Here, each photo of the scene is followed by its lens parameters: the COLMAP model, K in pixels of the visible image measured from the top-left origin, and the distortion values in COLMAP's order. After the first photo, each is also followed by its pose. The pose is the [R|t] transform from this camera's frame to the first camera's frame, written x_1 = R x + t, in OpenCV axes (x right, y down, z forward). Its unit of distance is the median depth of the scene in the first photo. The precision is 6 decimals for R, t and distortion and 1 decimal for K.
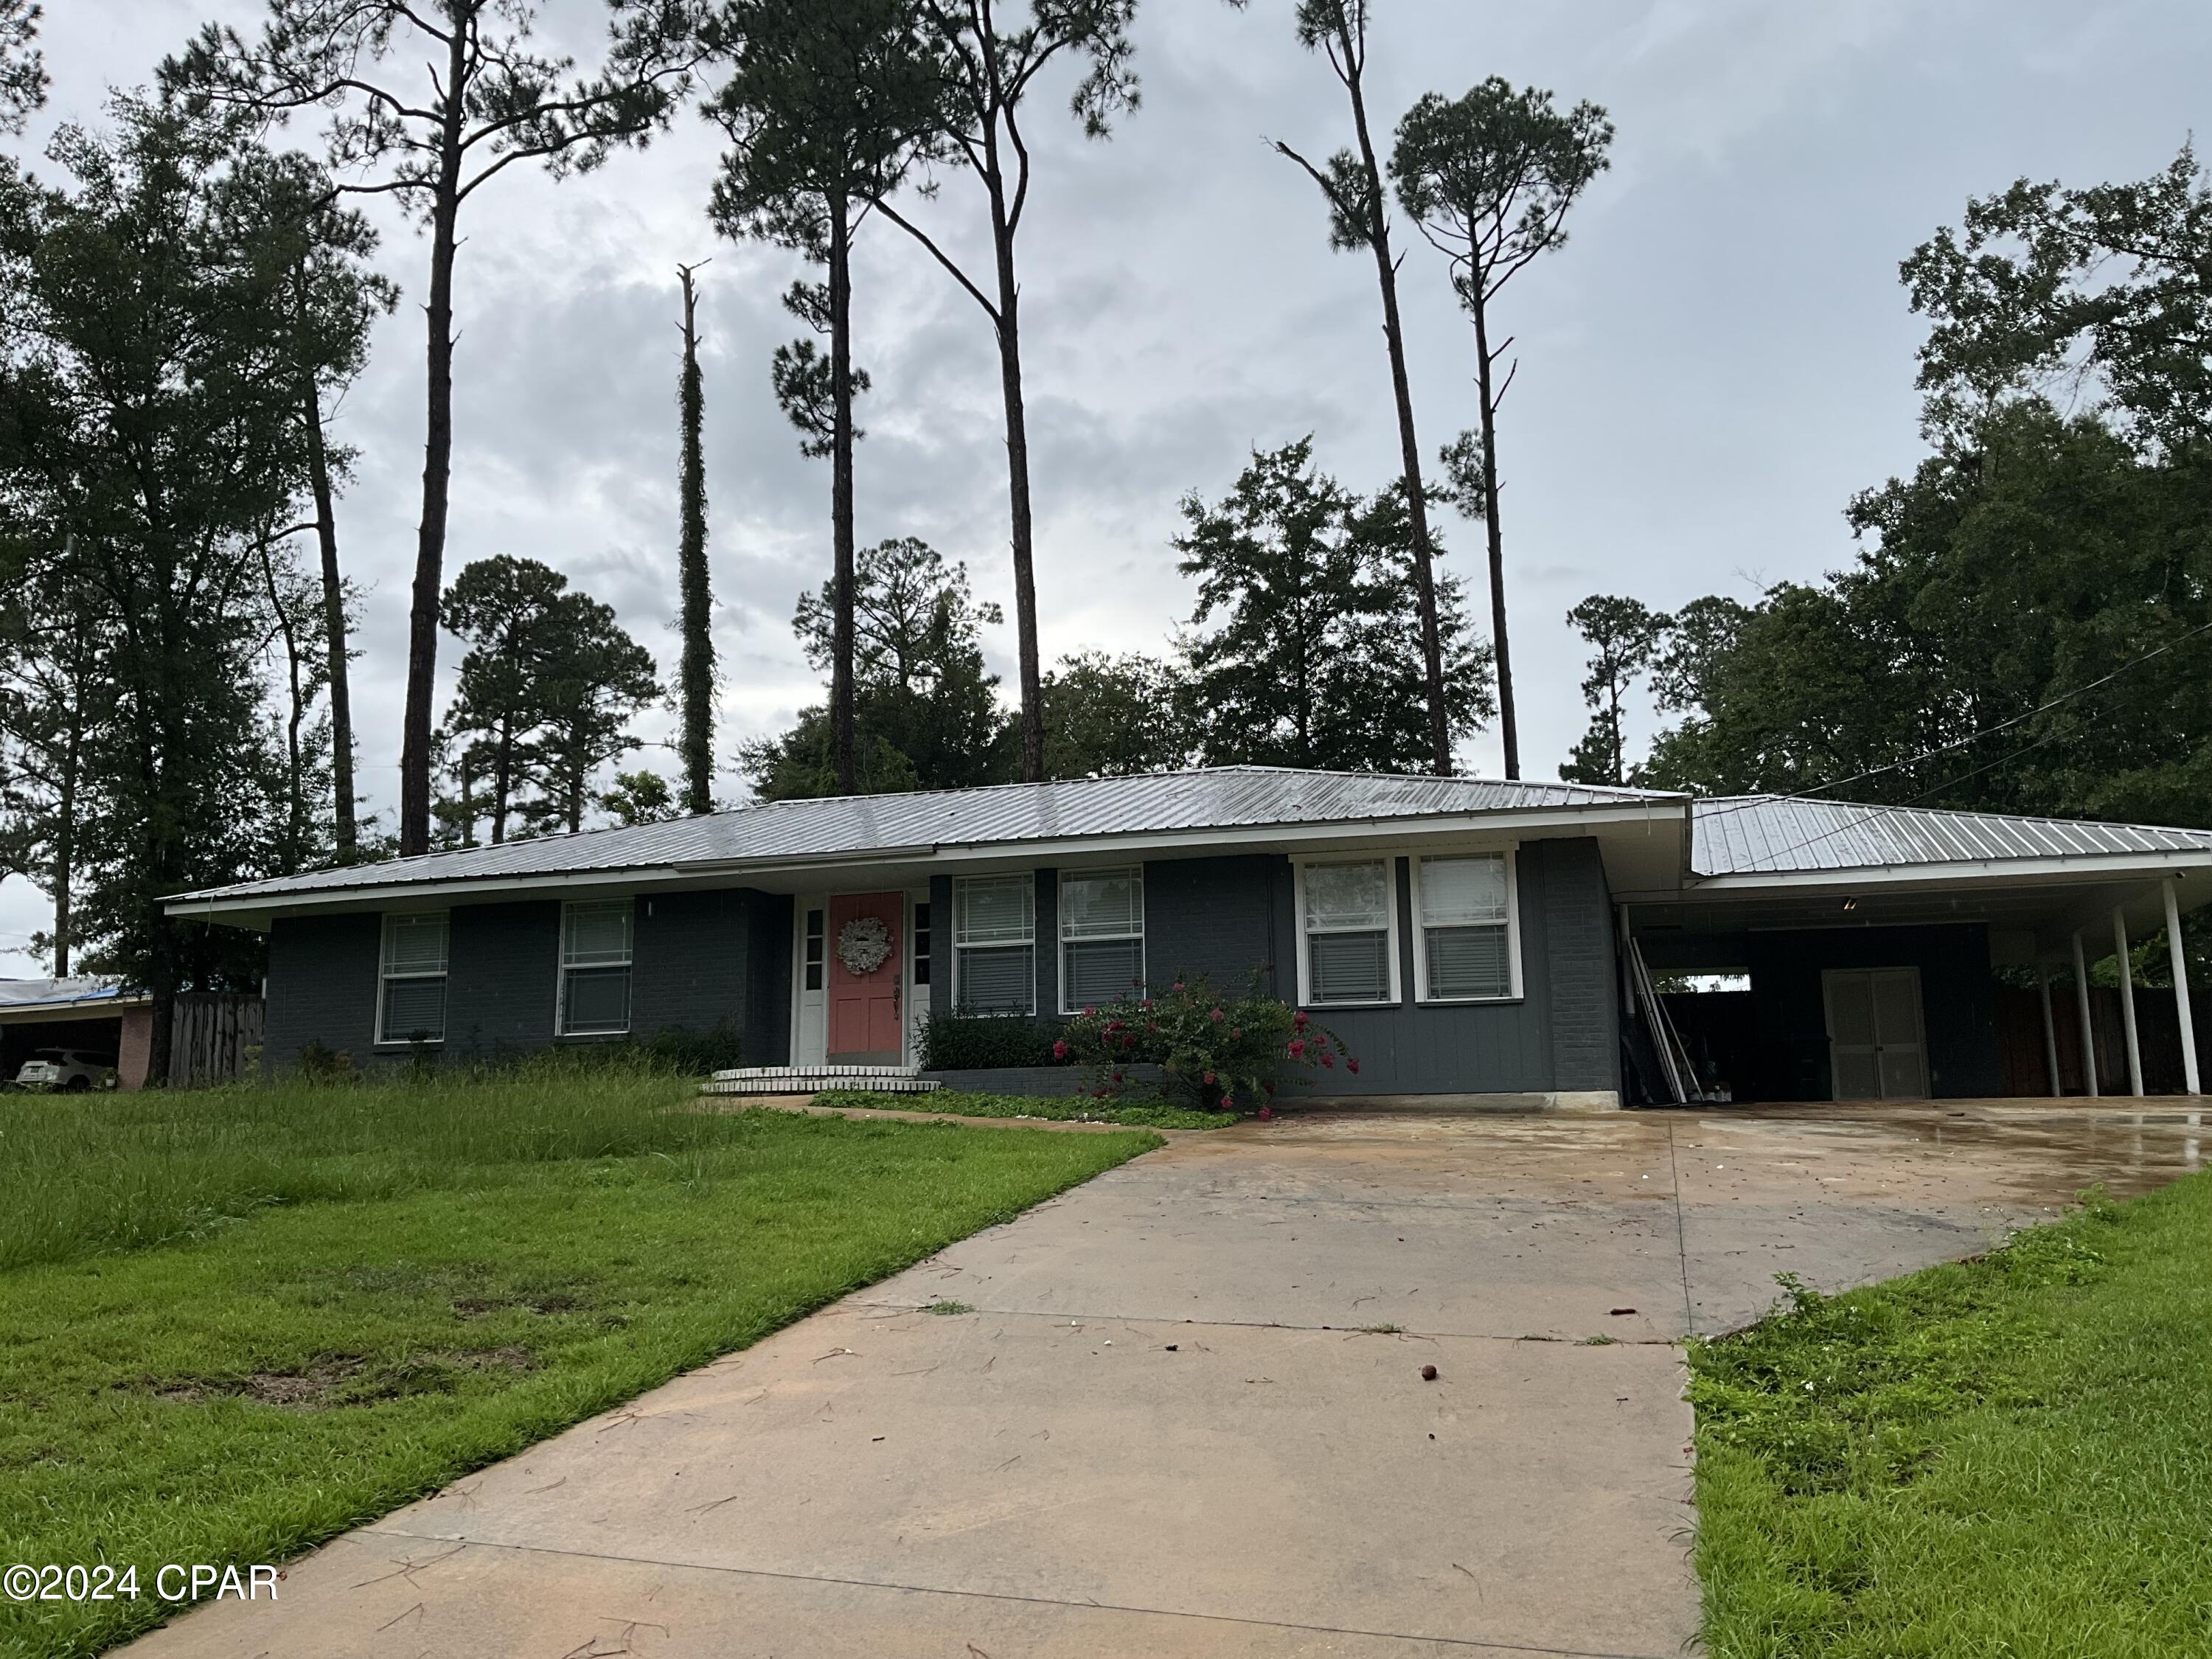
lens RADIAL K [[1818.2, 0, 1097.4], [0, 1818.2, 831.7], [0, 0, 1]] dist [0.084579, -0.161341]
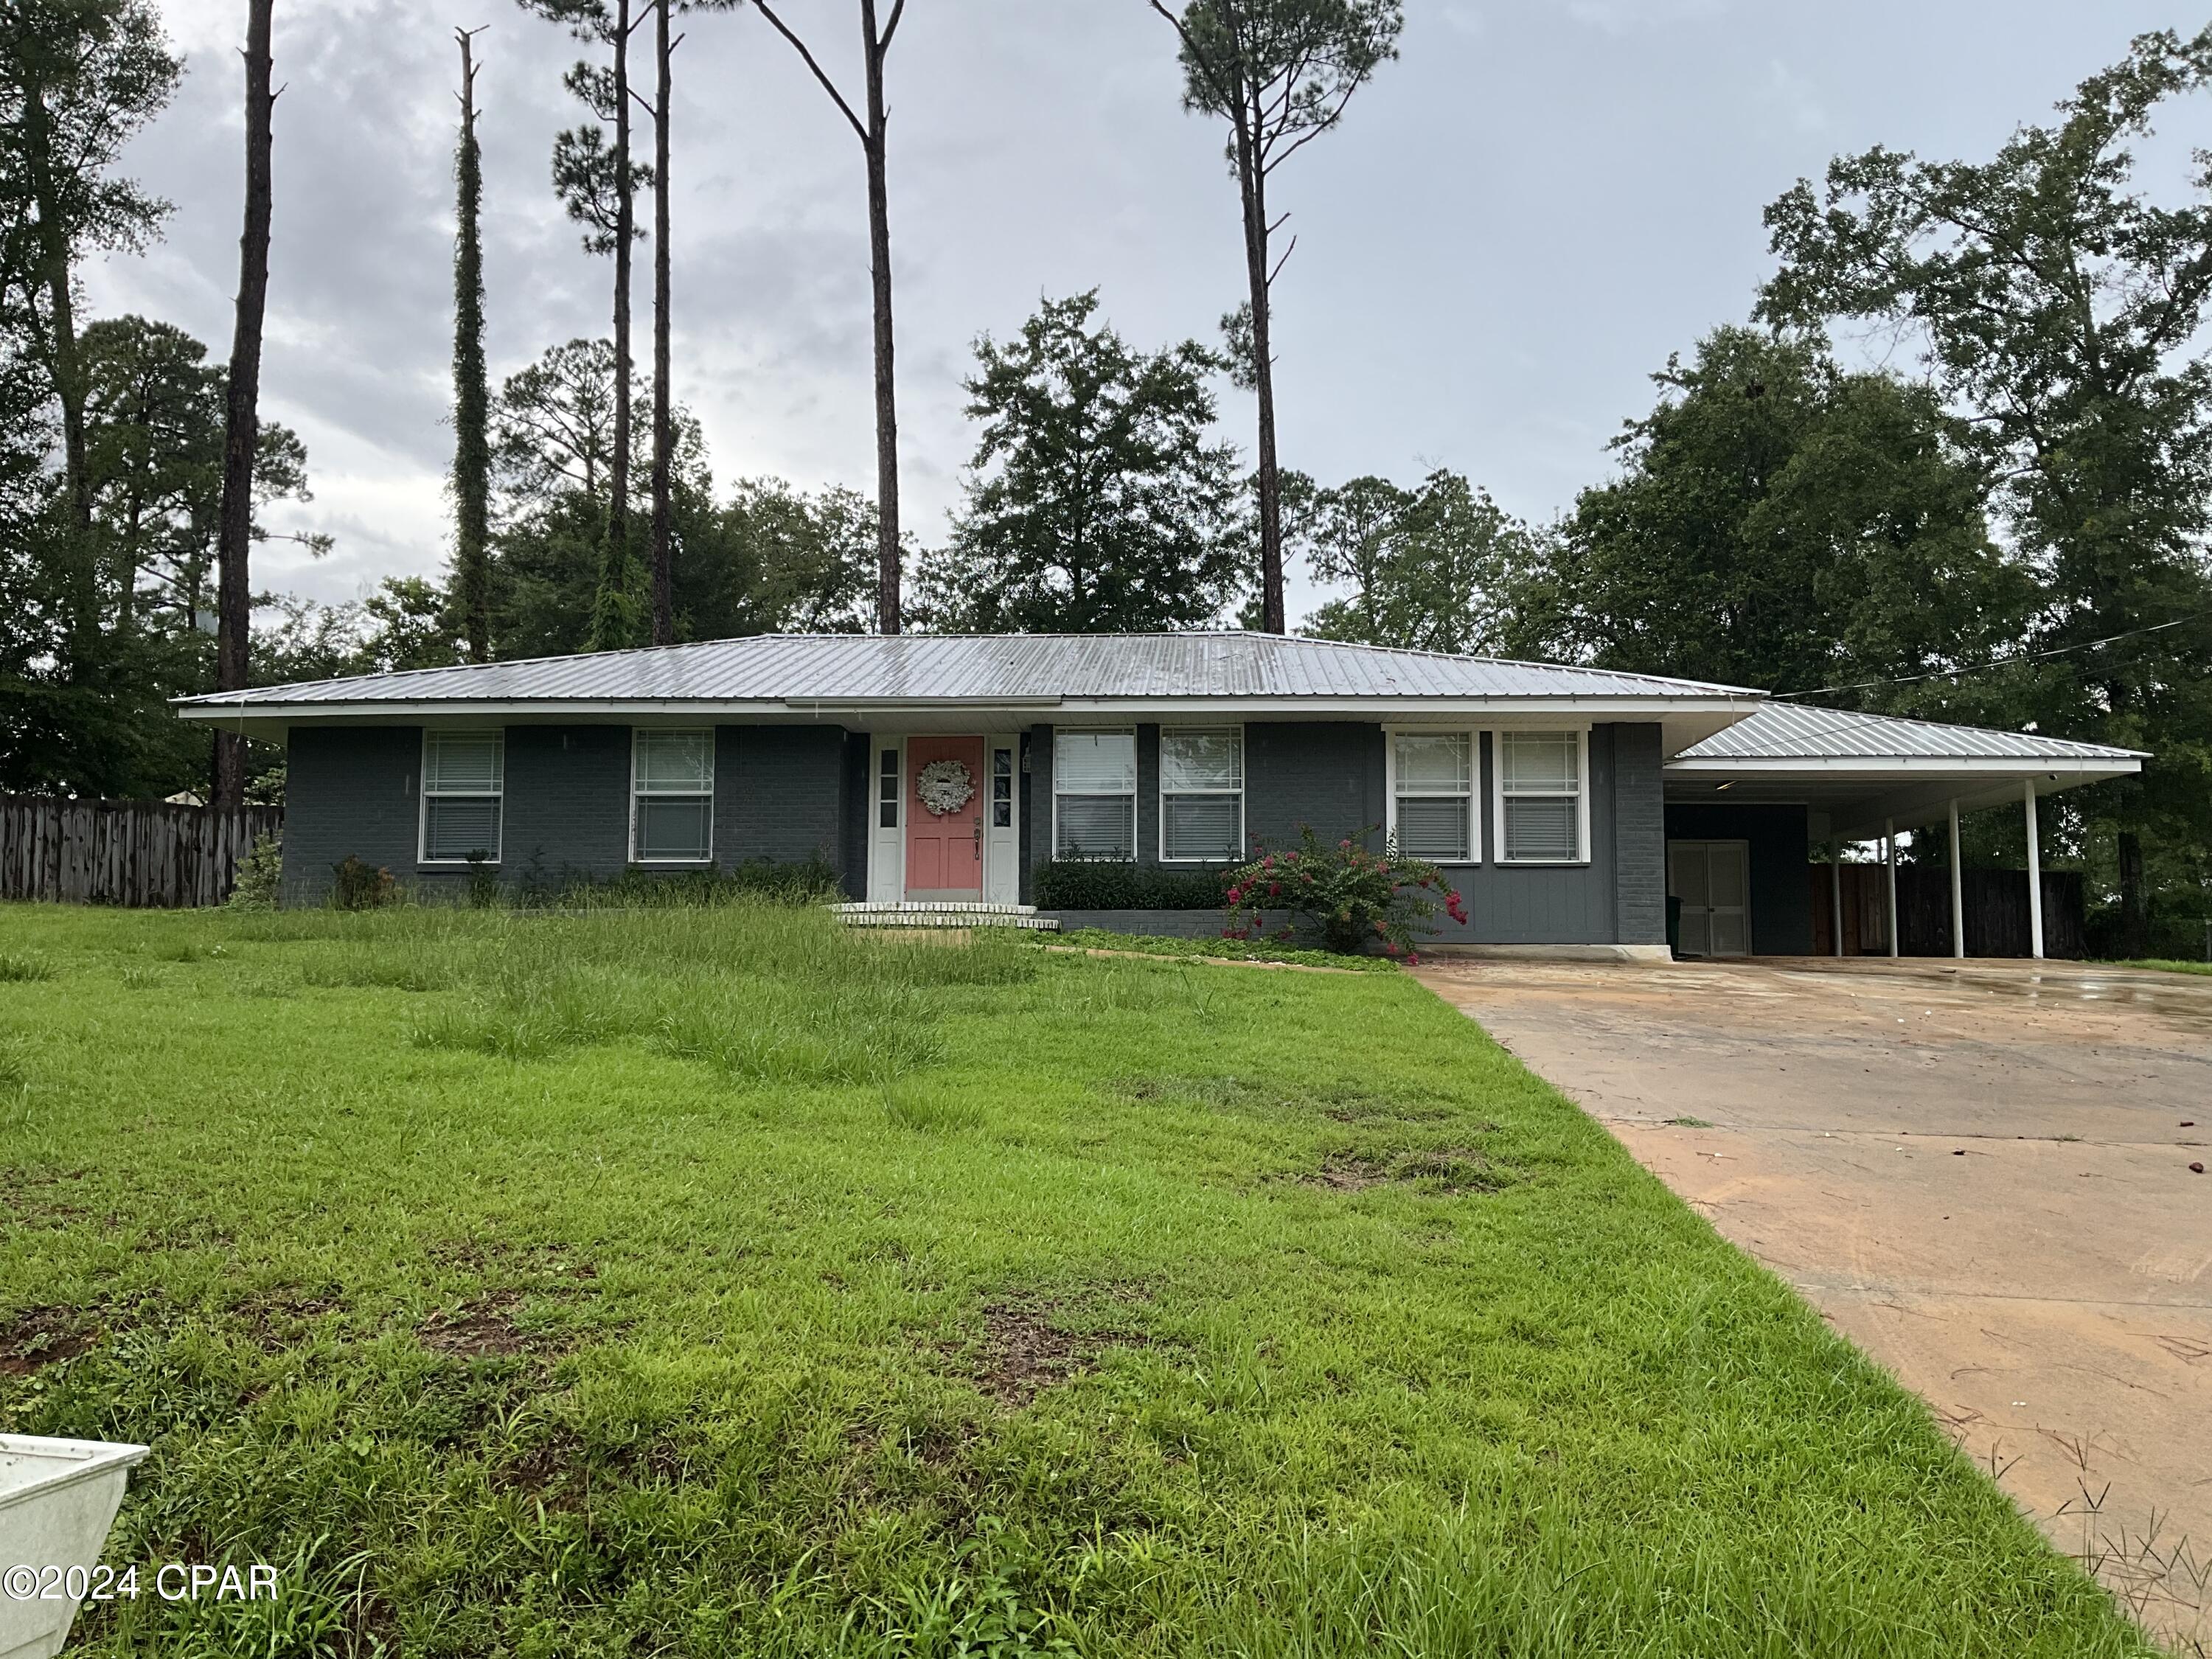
lens RADIAL K [[1818.2, 0, 1103.5], [0, 1818.2, 834.9], [0, 0, 1]] dist [0.084579, -0.161341]
pose [[0.970731, 0.038729, 0.237027, -0.209623], [-0.059898, 0.994767, 0.082771, -0.000911], [-0.232581, -0.094546, 0.967971, -0.017071]]
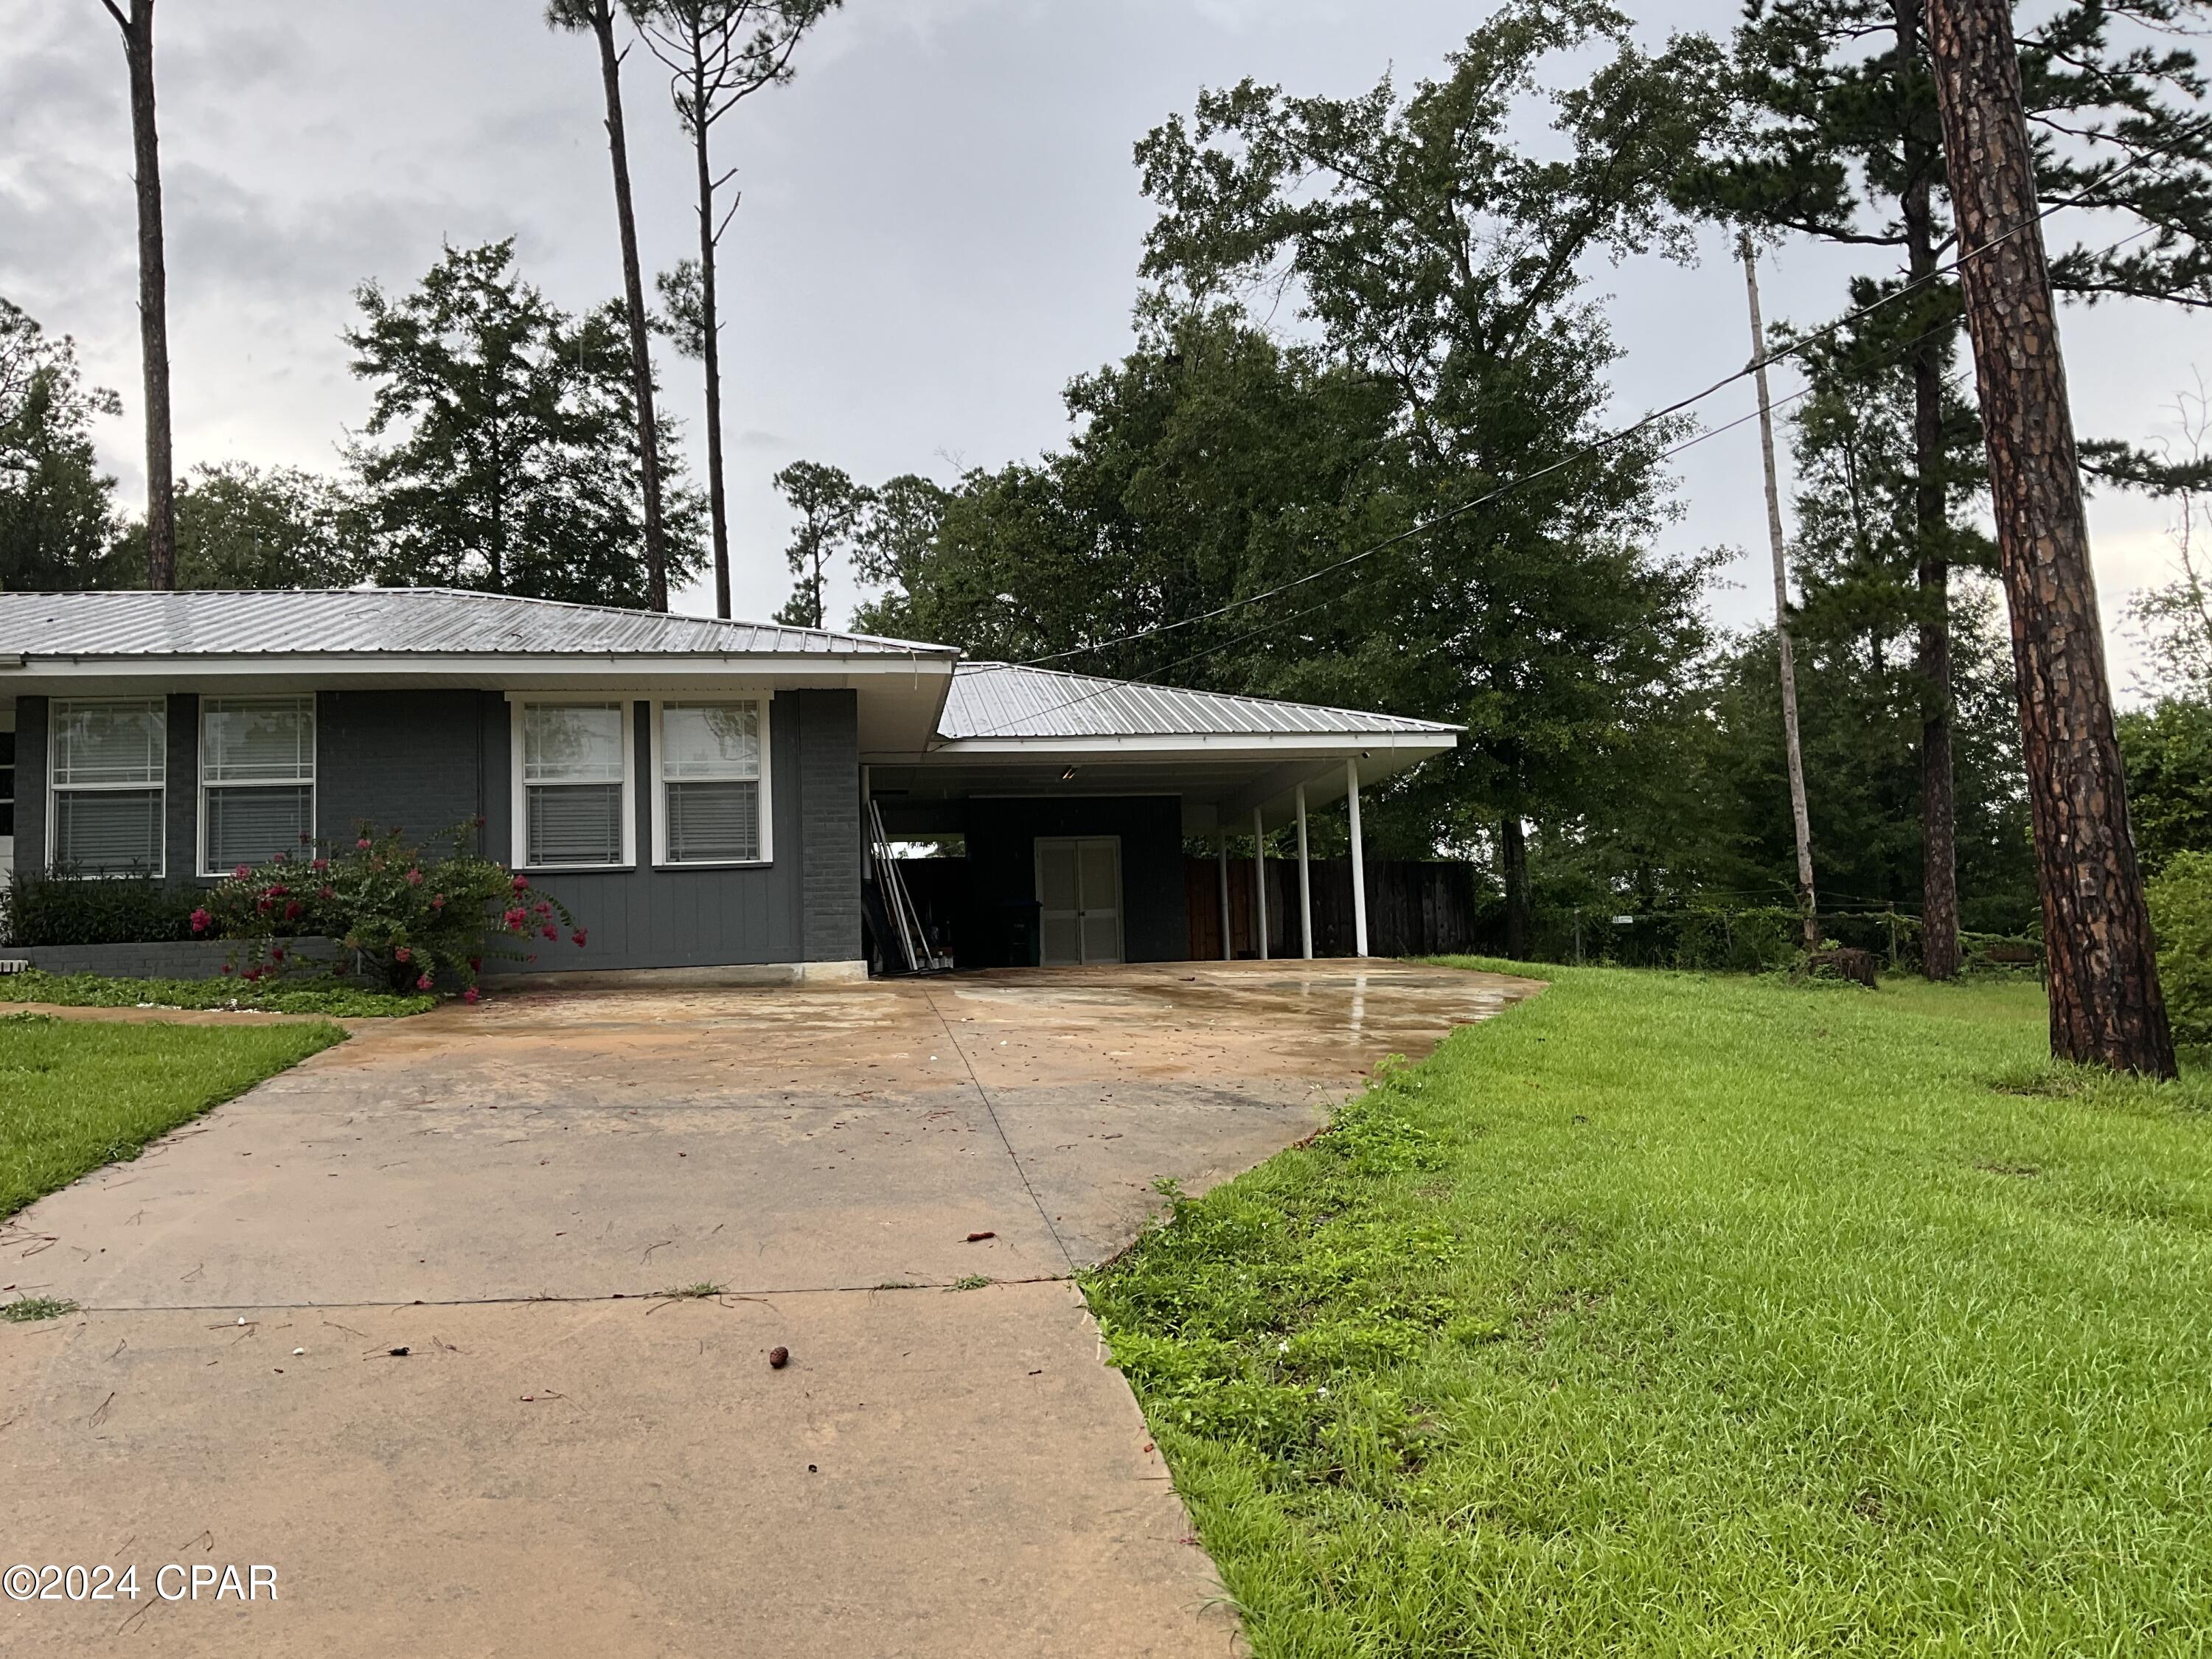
lens RADIAL K [[1818.2, 0, 1103.1], [0, 1818.2, 840.3], [0, 0, 1]] dist [0.084579, -0.161341]
pose [[0.903673, 0.017359, 0.427870, -0.005075], [-0.050743, 0.996479, 0.066742, 0.006971], [-0.425205, -0.082024, 0.901373, 0.068084]]
